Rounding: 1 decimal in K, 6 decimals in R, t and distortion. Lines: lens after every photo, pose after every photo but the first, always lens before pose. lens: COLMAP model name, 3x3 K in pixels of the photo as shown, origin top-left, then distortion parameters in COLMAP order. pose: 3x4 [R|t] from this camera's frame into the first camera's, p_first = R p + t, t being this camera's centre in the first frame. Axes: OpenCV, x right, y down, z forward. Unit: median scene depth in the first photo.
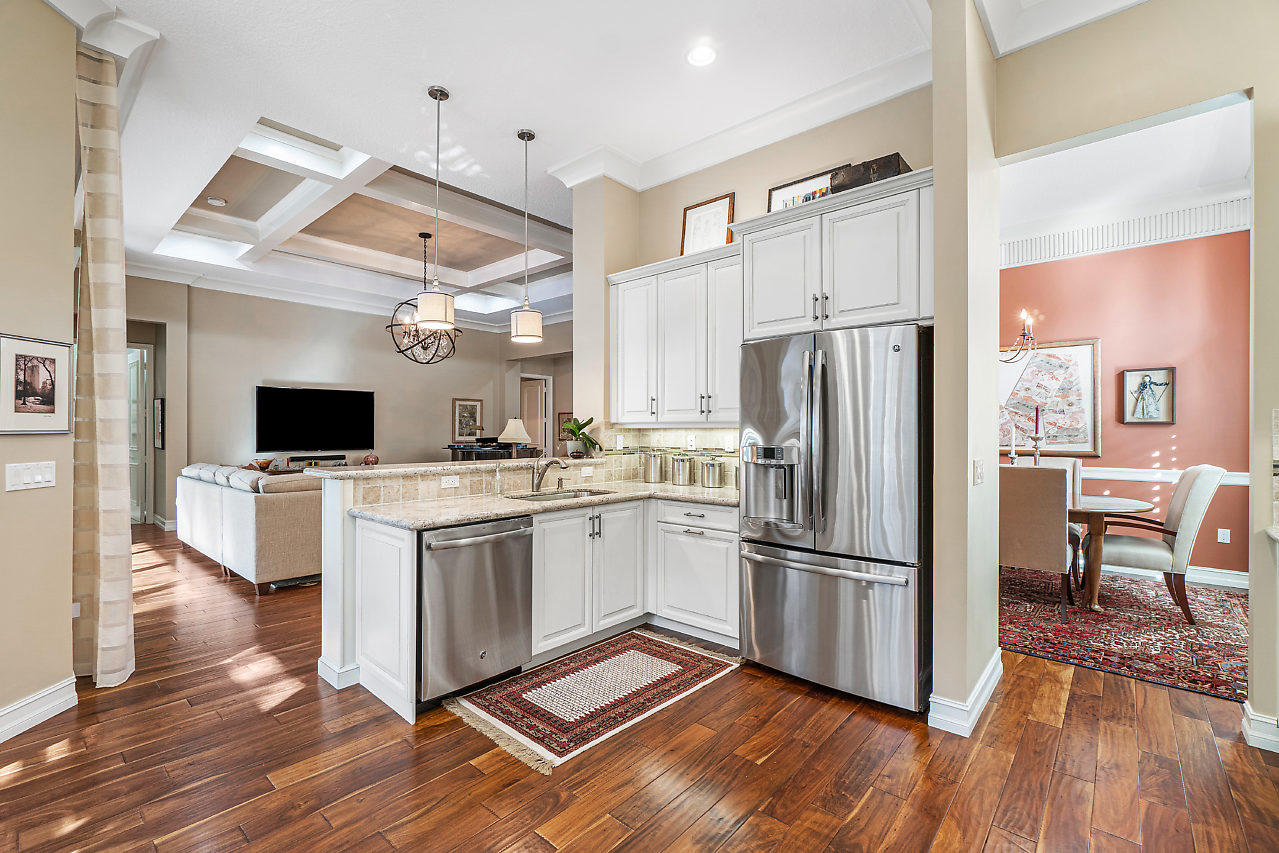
lens RADIAL K [[555.7, 0, 639.5], [0, 555.7, 426.5], [0, 0, 1]] dist [-0.000907, -0.000051]
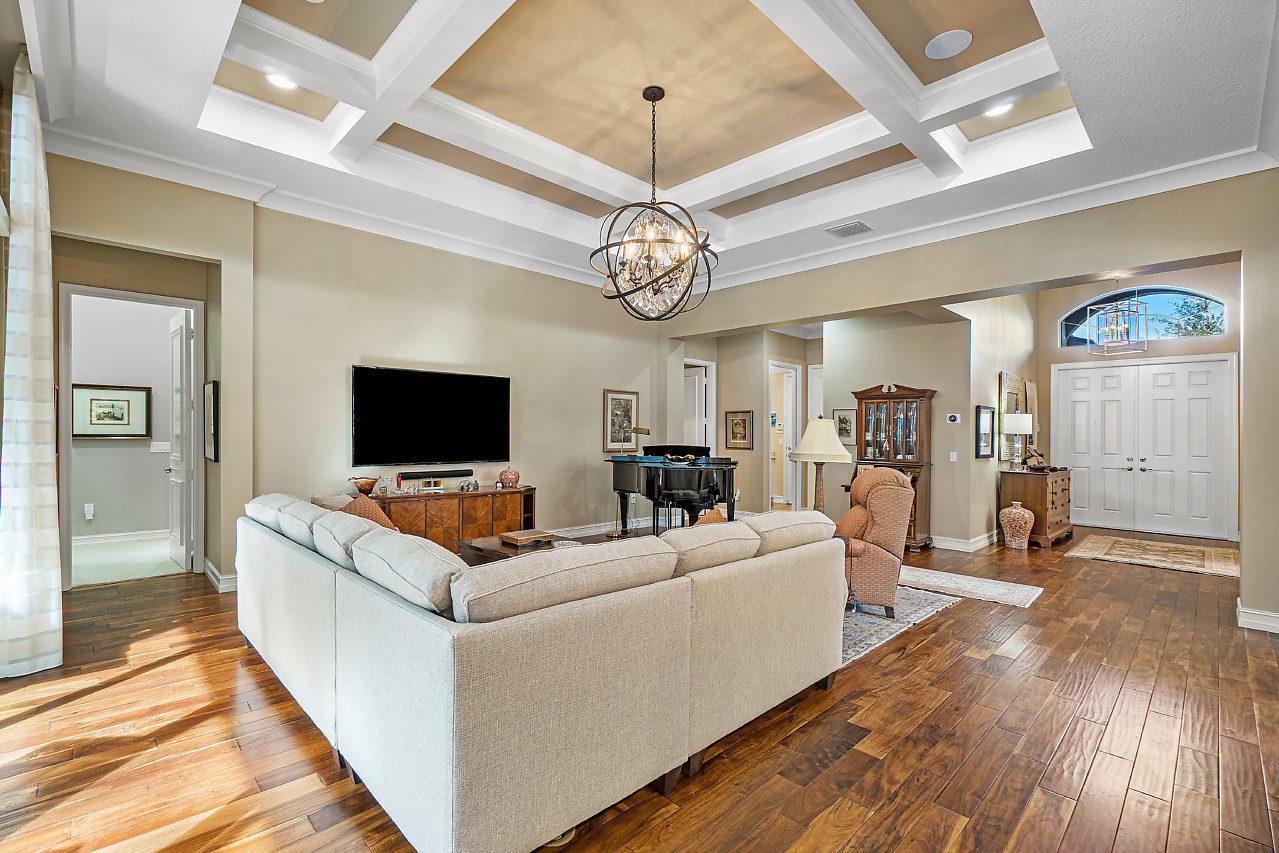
lens RADIAL K [[566.6, 0, 651.9], [0, 566.6, 436.3], [0, 0, 1]] dist [0.001463, 0.000132]
pose [[0.997804, 0.011356, -0.065256, -0.323217], [-0.010411, 0.999836, 0.014808, -0.002565], [0.065413, -0.014097, 0.997759, 0.390521]]
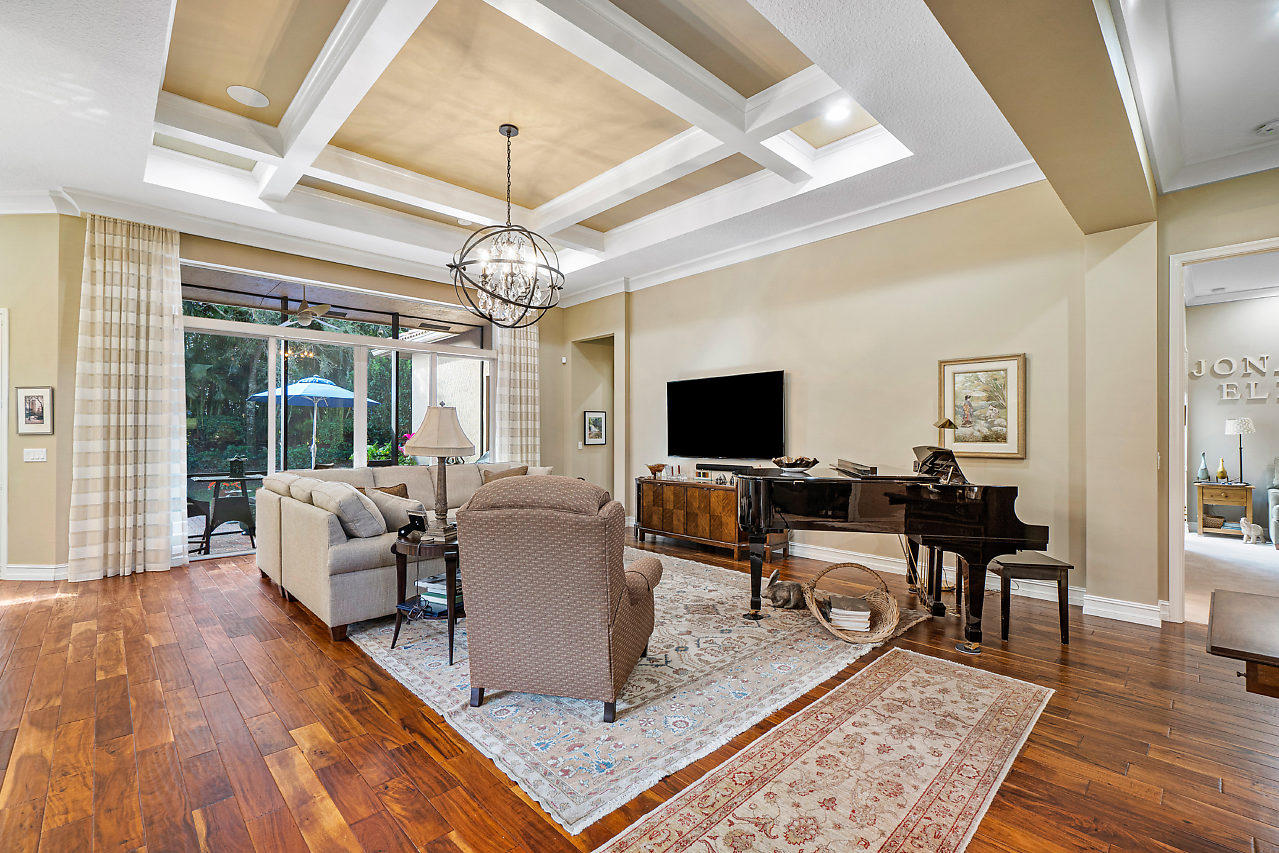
lens RADIAL K [[556.7, 0, 611.8], [0, 556.7, 437.5], [0, 0, 1]] dist [-0.000484, -0.000050]
pose [[-0.104753, 0.004701, -0.994487, 0.234509], [0.010716, 0.999936, 0.003598, 0.013527], [0.994440, -0.010280, -0.104797, 1.106750]]
